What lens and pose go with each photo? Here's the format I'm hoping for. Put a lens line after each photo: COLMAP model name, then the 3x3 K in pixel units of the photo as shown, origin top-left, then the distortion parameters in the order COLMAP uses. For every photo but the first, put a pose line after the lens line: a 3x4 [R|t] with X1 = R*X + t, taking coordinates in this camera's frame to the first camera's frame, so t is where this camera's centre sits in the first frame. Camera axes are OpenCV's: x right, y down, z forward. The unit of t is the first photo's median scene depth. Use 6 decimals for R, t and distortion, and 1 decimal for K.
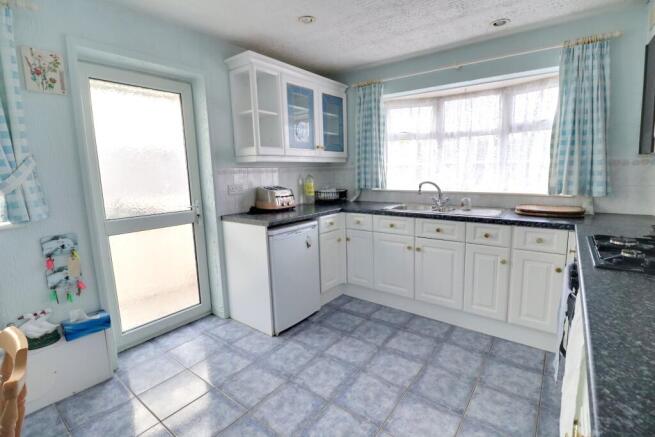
lens RADIAL K [[310.9, 0, 330.5], [0, 310.9, 217.2], [0, 0, 1]] dist [-0.002999, -0.001665]
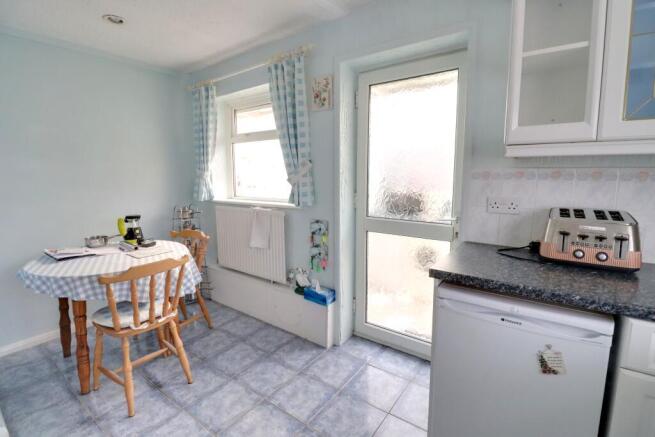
lens RADIAL K [[310.9, 0, 329.6], [0, 310.9, 213.9], [0, 0, 1]] dist [-0.002999, -0.001665]
pose [[0.015601, 0.160712, -0.986878, 0.415440], [-0.145800, 0.976814, 0.156768, -0.181694], [0.989191, 0.141441, 0.038671, 1.008063]]
